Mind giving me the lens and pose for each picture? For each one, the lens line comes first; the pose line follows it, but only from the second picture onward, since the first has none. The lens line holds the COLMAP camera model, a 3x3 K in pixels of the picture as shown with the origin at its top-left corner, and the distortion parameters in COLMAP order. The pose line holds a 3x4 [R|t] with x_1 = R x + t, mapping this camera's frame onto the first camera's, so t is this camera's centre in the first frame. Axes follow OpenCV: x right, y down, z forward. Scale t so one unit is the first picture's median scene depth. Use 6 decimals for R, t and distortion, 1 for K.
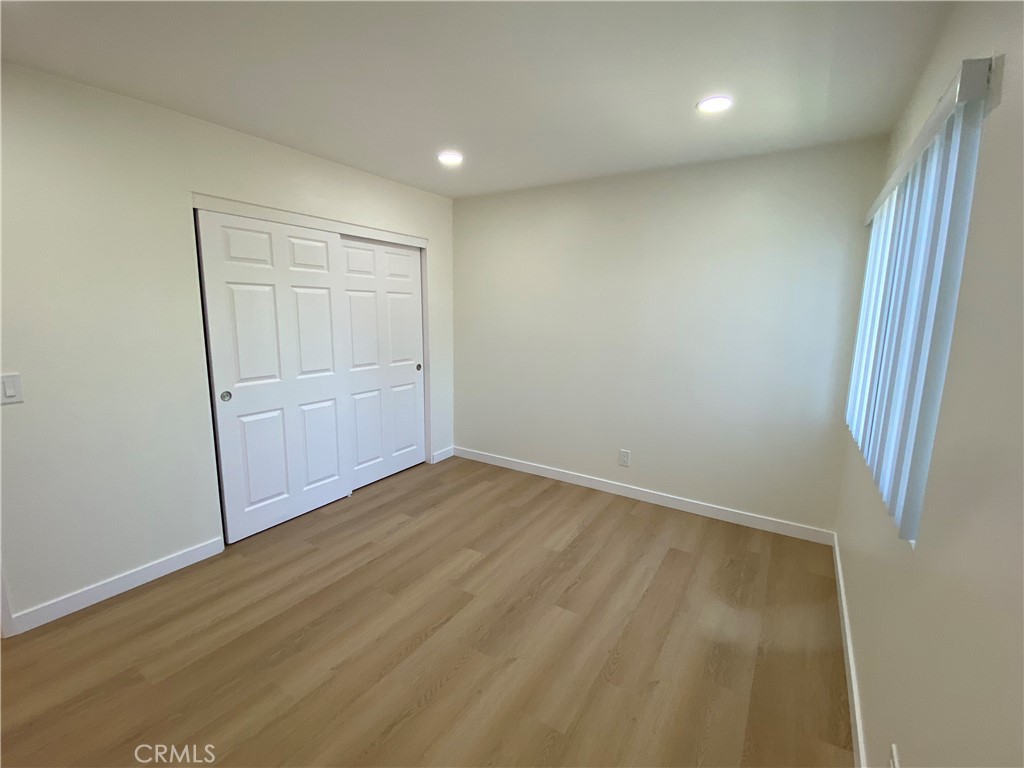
lens RADIAL K [[457.1, 0, 512.0], [0, 457.1, 384.0], [0, 0, 1]] dist [-0.000248, -0.000100]
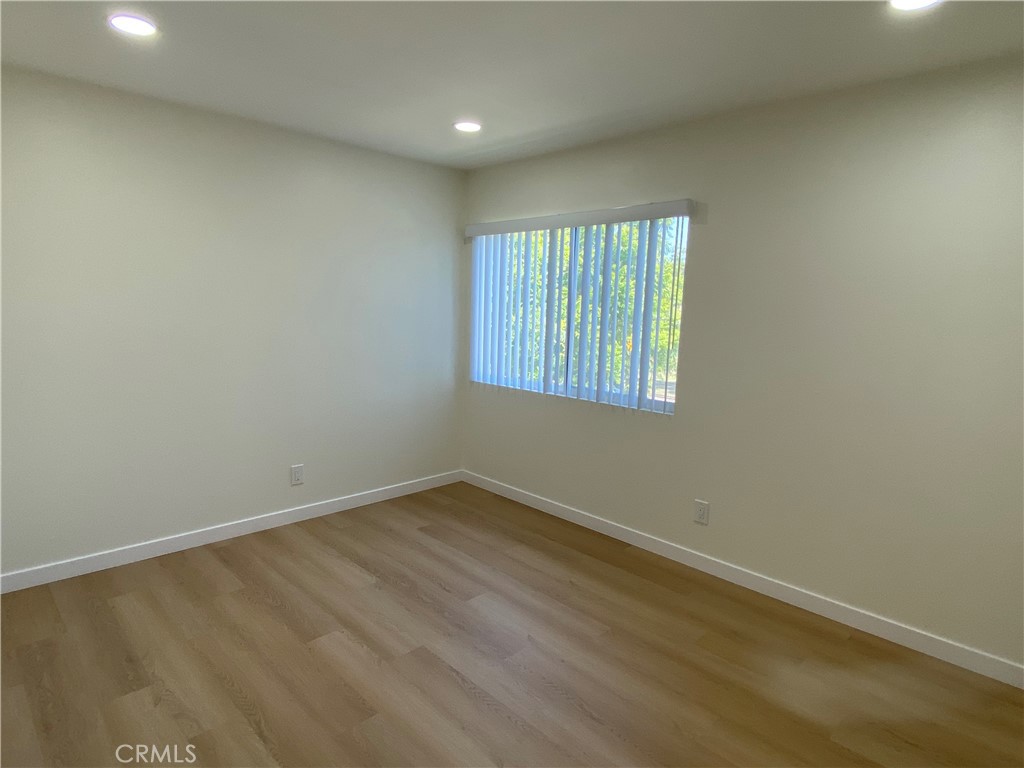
lens RADIAL K [[581.4, 0, 512.0], [0, 581.4, 384.0], [0, 0, 1]] dist [0.000440, -0.000417]
pose [[0.226371, -0.151788, 0.962142, -0.743098], [0.134688, 0.983172, 0.123416, -0.090310], [-0.964684, 0.101651, 0.243005, 0.395346]]
